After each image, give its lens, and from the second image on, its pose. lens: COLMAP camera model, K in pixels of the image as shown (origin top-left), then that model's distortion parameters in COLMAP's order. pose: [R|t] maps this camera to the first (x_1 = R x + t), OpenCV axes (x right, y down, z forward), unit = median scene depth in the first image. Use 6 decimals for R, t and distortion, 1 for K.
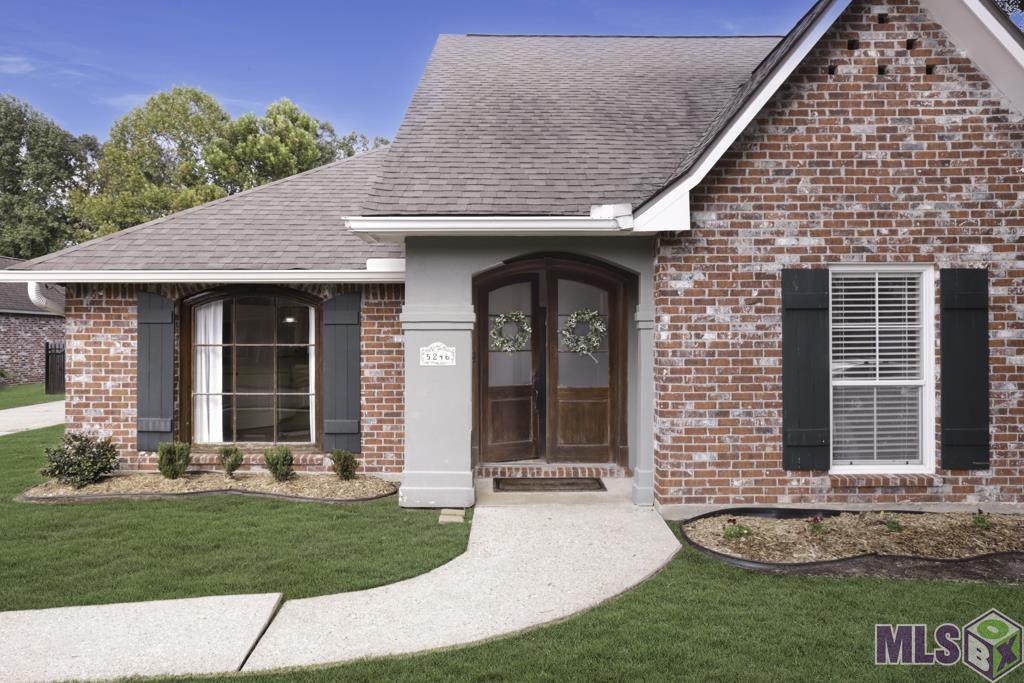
lens RADIAL K [[572.6, 0, 520.8], [0, 572.6, 339.4], [0, 0, 1]] dist [-0.018930, 0.003011]
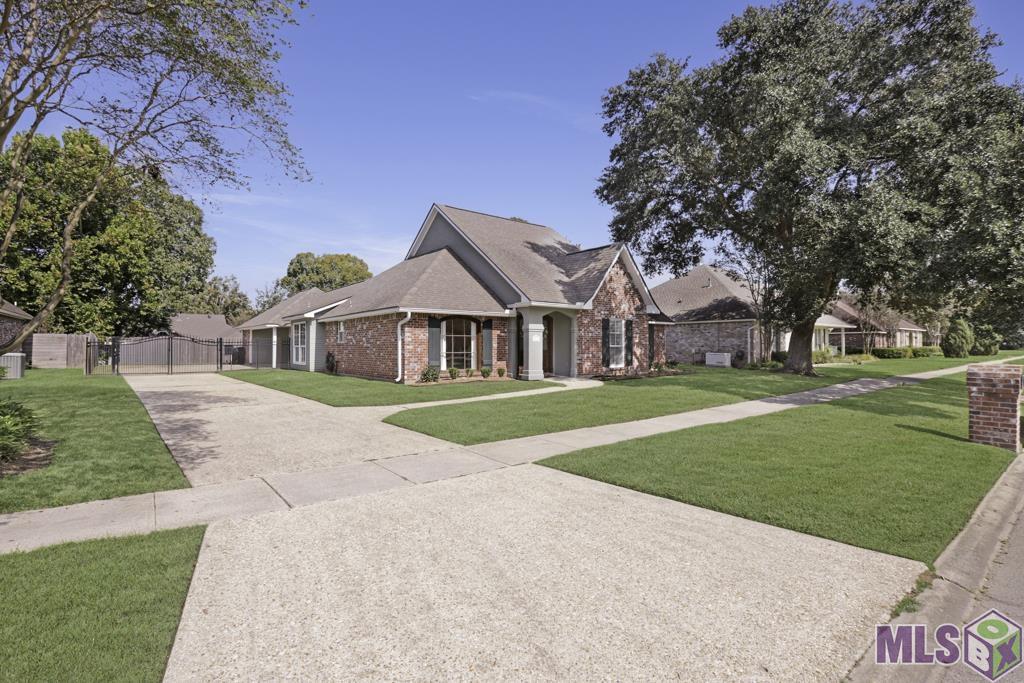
lens RADIAL K [[471.6, 0, 509.5], [0, 471.6, 349.2], [0, 0, 1]] dist [-0.025915, 0.000957]
pose [[0.782112, -0.003892, 0.623126, -2.133102], [-0.002272, 0.999956, 0.009097, 0.068625], [-0.623134, -0.008530, 0.782069, -1.227982]]
